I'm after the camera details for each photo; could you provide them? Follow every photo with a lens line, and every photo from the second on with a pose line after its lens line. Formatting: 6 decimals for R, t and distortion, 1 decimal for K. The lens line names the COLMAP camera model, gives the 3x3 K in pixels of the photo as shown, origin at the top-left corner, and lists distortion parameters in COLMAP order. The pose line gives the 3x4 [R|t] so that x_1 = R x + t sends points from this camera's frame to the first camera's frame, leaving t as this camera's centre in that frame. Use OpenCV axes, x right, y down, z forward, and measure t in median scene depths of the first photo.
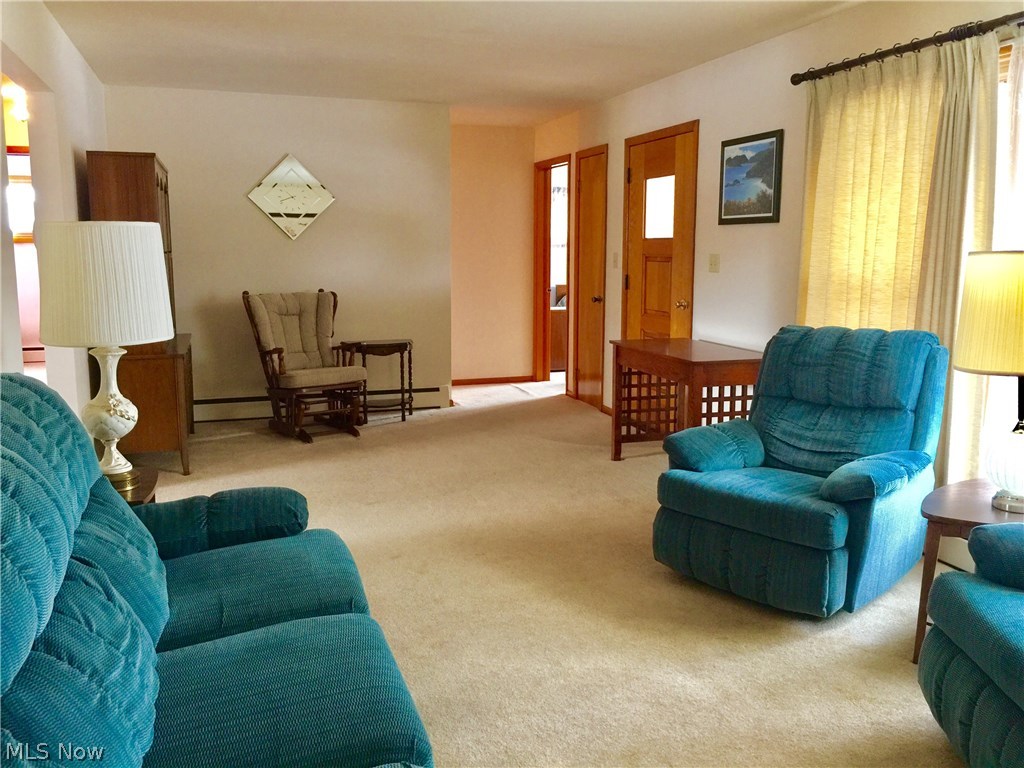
lens RADIAL K [[878.2, 0, 512.0], [0, 878.2, 384.0], [0, 0, 1]] dist [0.013174, 0.002622]
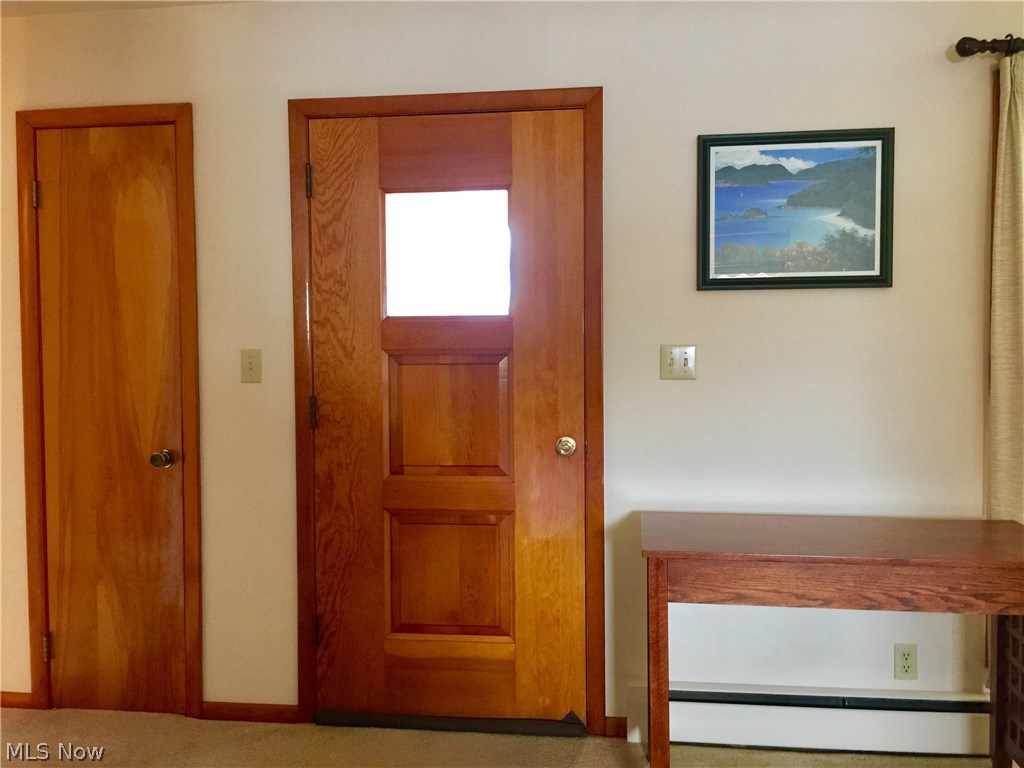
lens RADIAL K [[878.2, 0, 512.0], [0, 878.2, 384.0], [0, 0, 1]] dist [0.013174, 0.002622]
pose [[0.399471, -0.038856, 0.915922, -0.303416], [0.154002, 0.987747, -0.025264, -0.132124], [-0.903718, 0.151146, 0.400560, 0.920245]]
